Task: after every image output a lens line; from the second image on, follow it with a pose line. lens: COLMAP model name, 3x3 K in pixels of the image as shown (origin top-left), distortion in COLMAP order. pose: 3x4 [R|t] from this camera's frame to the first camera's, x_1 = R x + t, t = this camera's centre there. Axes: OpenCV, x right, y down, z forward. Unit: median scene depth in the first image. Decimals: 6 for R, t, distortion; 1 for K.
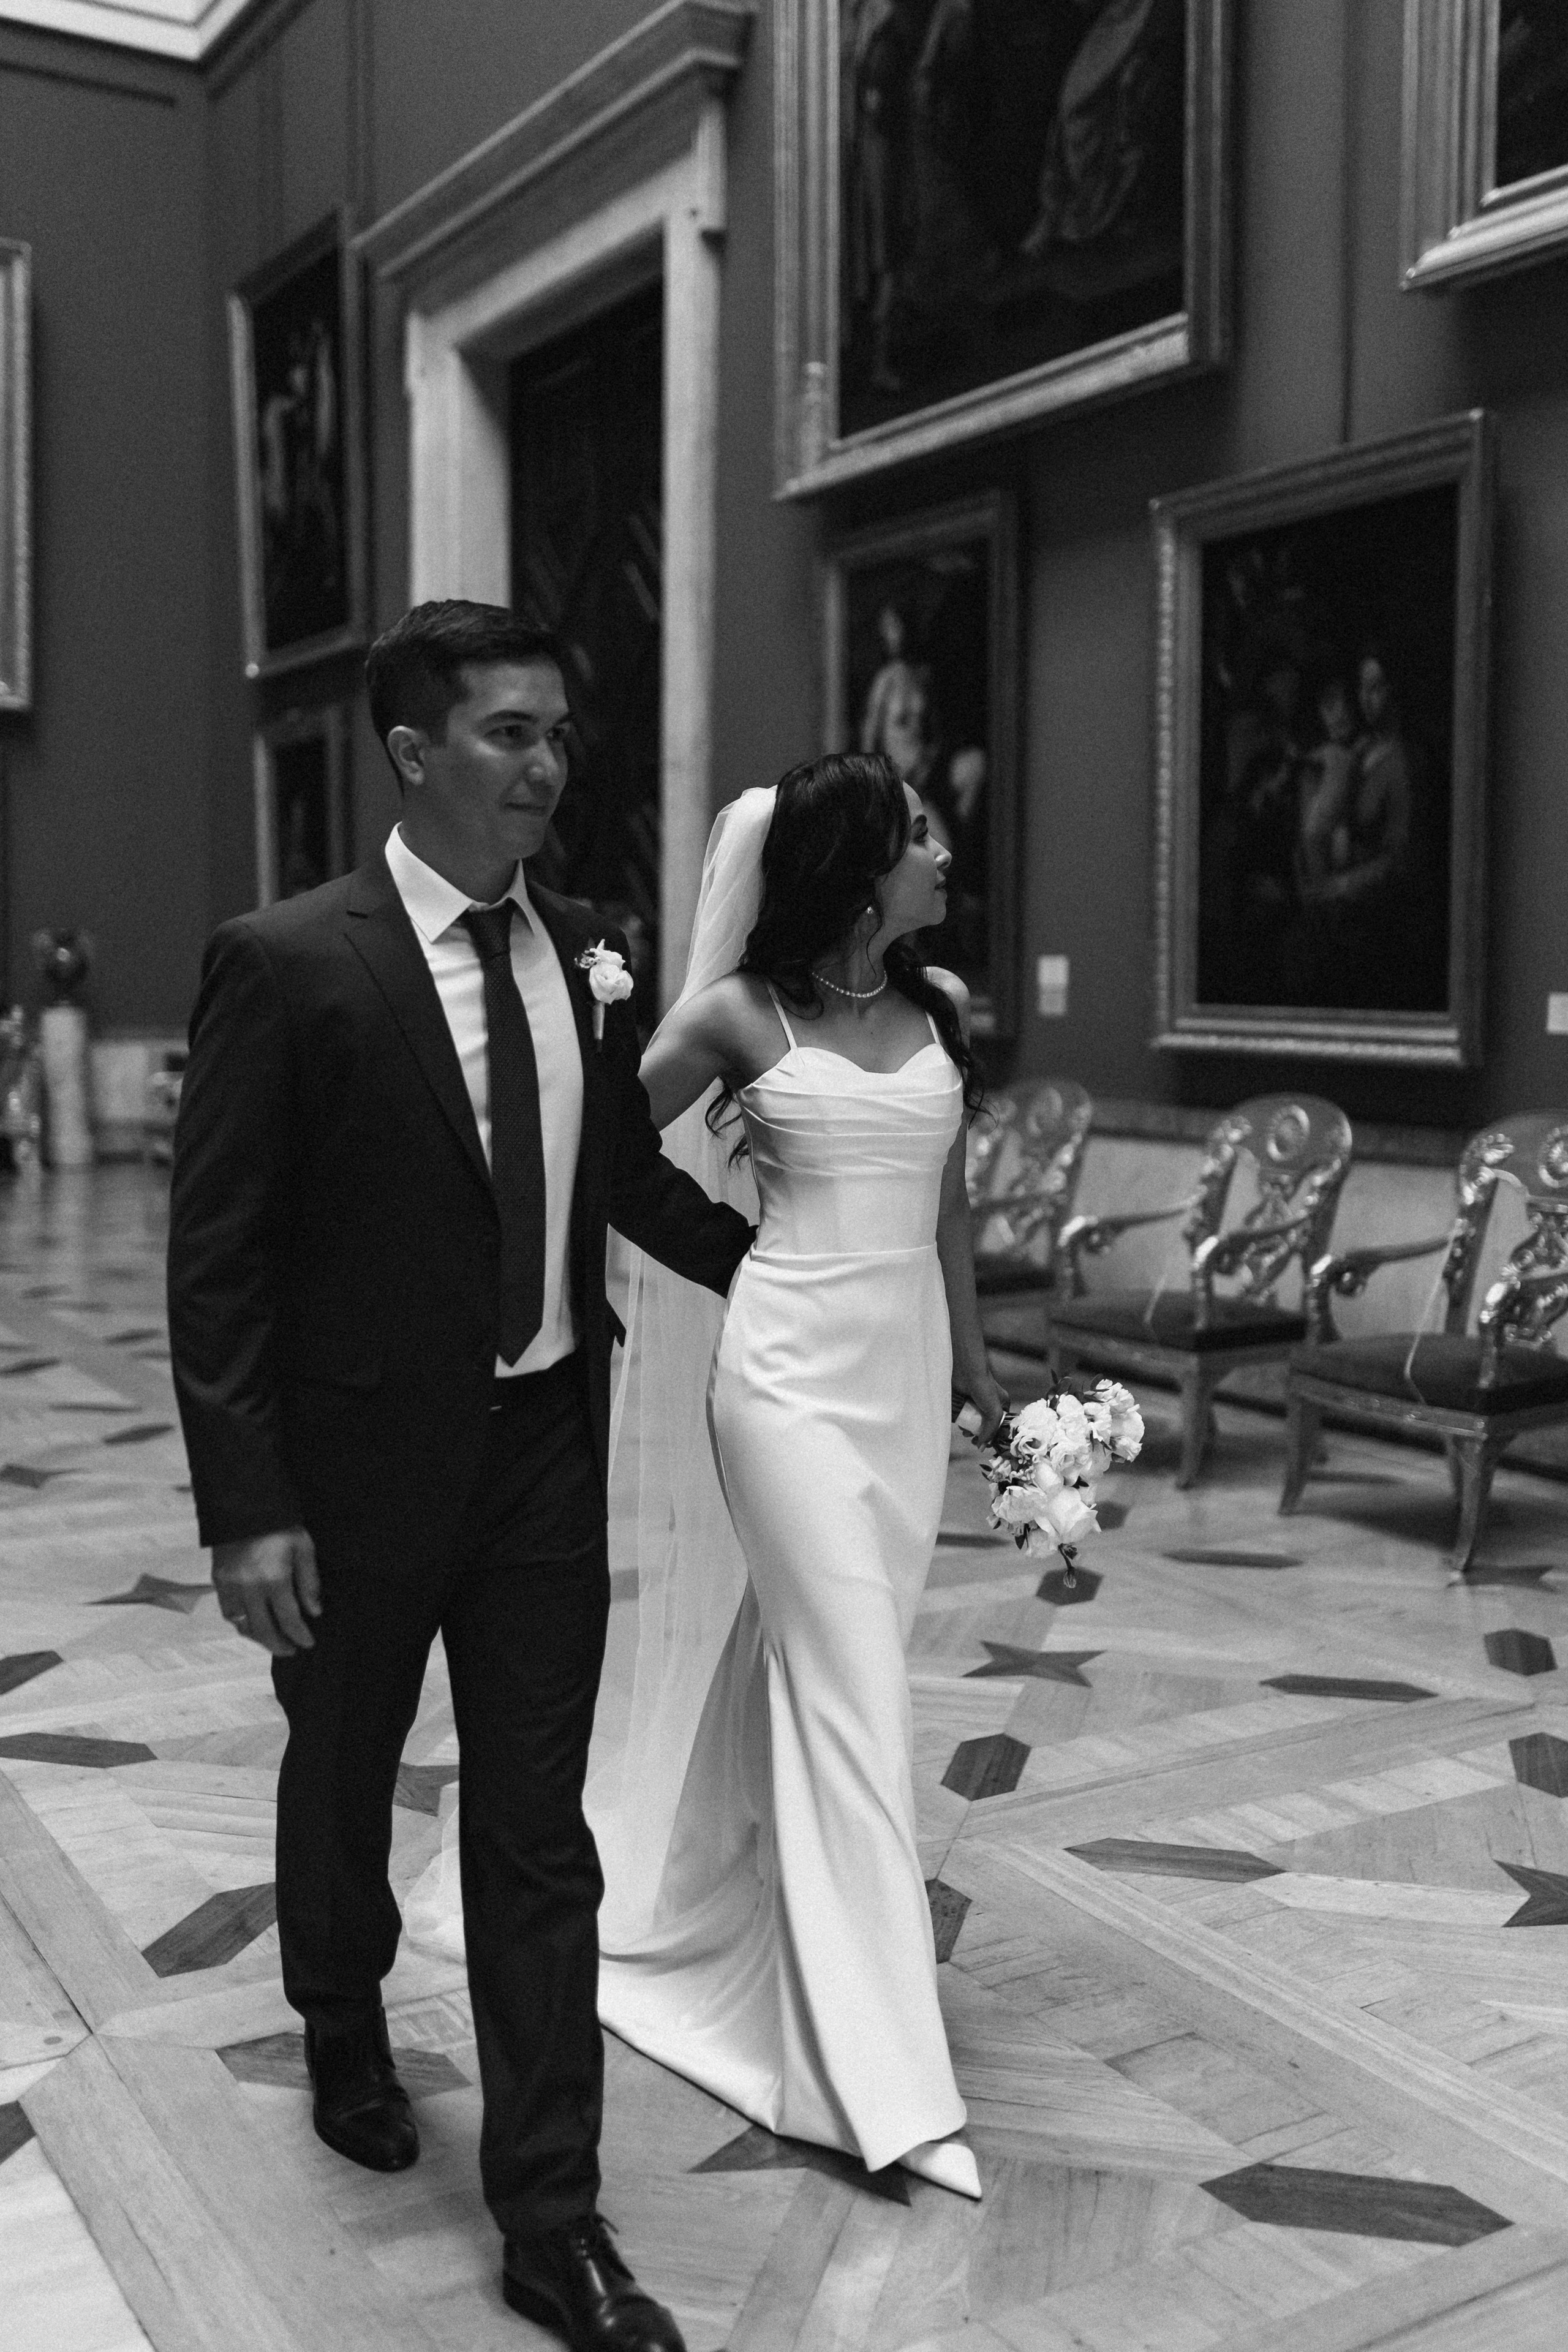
lens RADIAL K [[2321.6, 0, 784.0], [0, 2321.6, 1154.0], [0, 0, 1]] dist [0.002413, -0.000281]
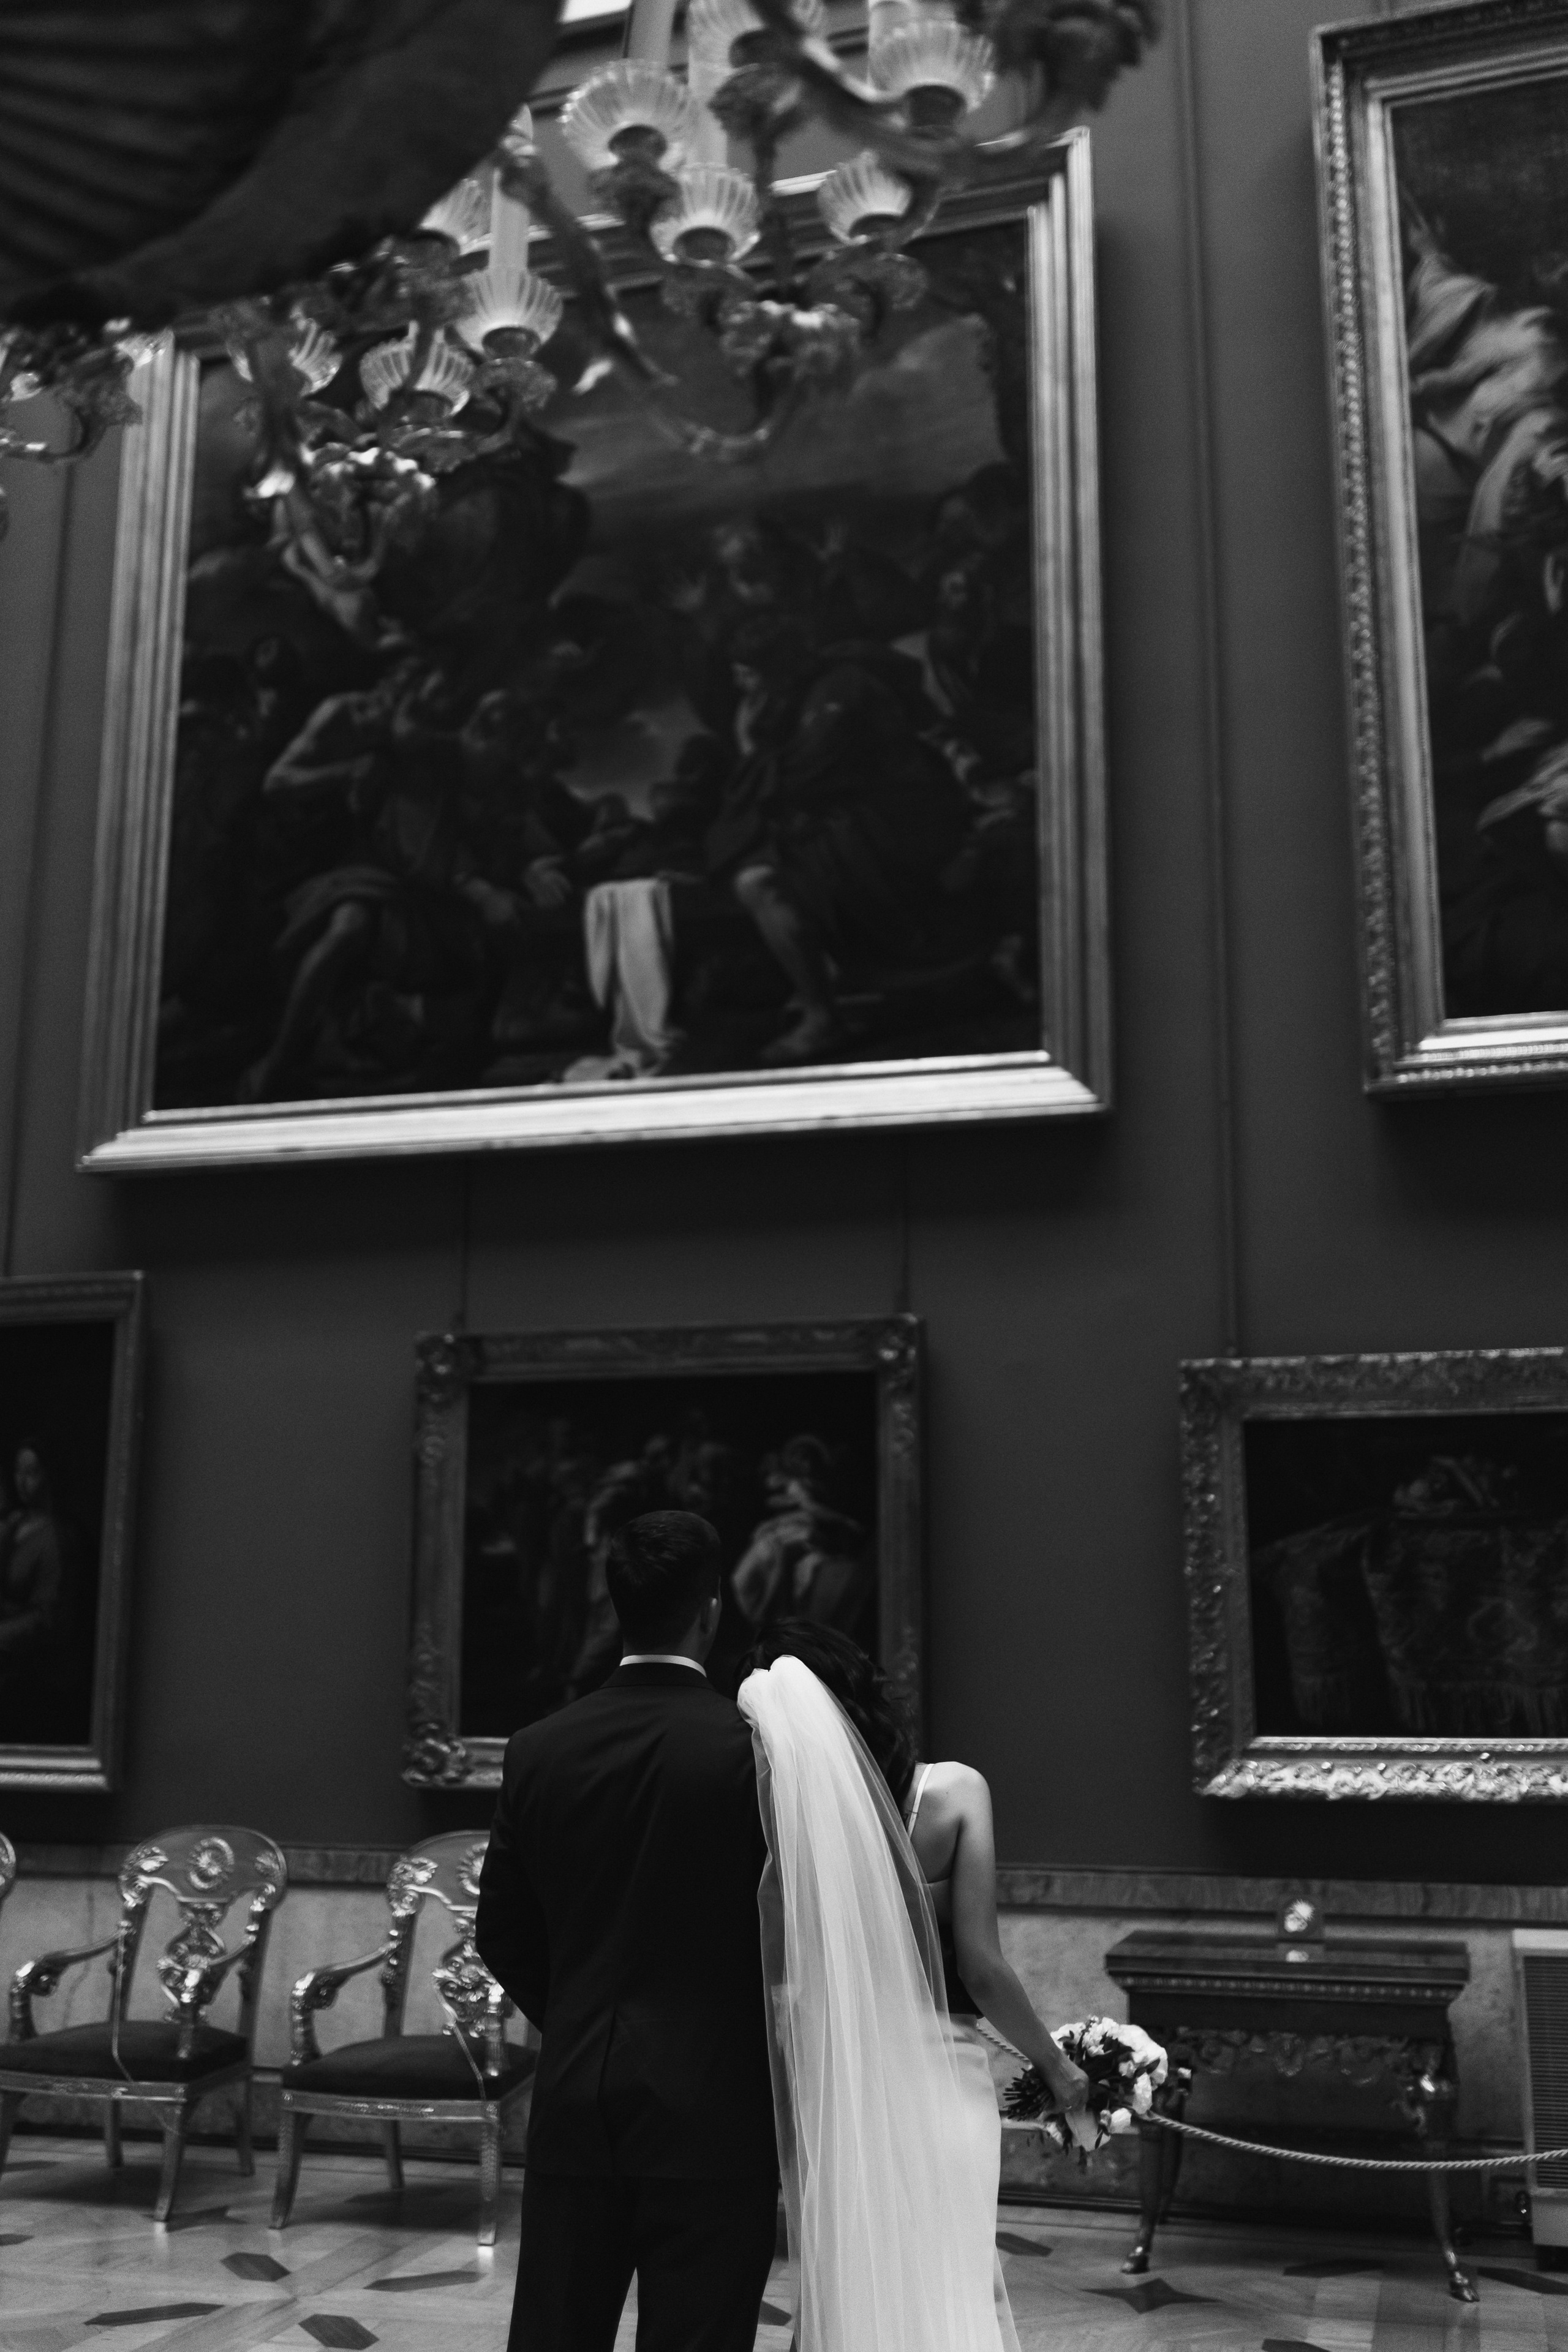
lens RADIAL K [[2340.2, 0, 809.3], [0, 2340.2, 1133.2], [0, 0, 1]] dist [-0.008523, 0.022833]
pose [[0.737010, 0.147895, 0.659503, -0.304243], [0.054611, 0.959545, -0.276208, -0.009823], [-0.673672, 0.239584, 0.699117, -0.196997]]
